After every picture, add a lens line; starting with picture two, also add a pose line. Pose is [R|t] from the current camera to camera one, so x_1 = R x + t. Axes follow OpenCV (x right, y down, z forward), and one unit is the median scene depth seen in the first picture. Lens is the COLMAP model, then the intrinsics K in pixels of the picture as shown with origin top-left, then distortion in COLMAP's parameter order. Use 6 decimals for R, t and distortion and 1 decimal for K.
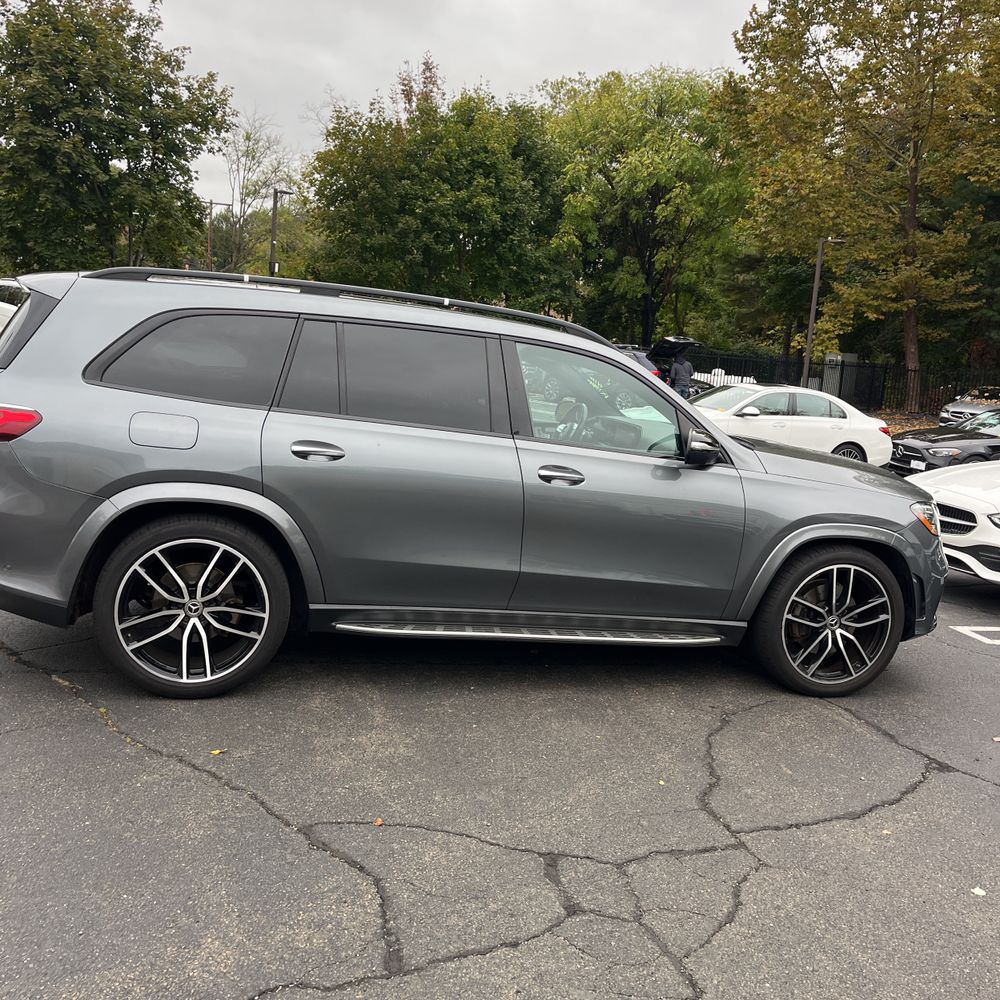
lens RADIAL K [[1019.4, 0, 507.2], [0, 1019.4, 500.4], [0, 0, 1]] dist [0.008632, 0.000000]
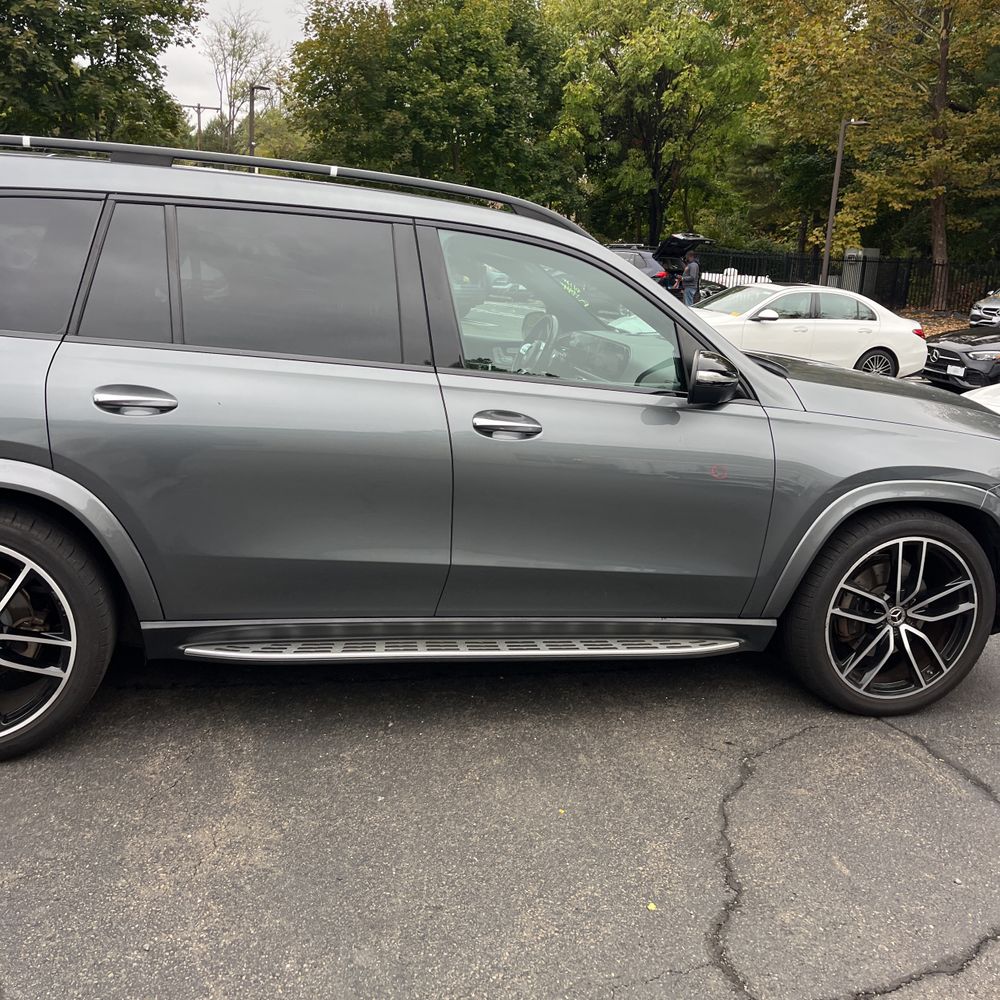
lens RADIAL K [[1019.4, 0, 493.4], [0, 1019.4, 497.0], [0, 0, 1]] dist [0.008632, 0.000000]
pose [[0.999488, -0.020210, -0.024807, 0.055345], [0.022264, 0.996089, 0.085503, -0.032127], [0.022982, -0.086012, 0.996029, 0.286229]]
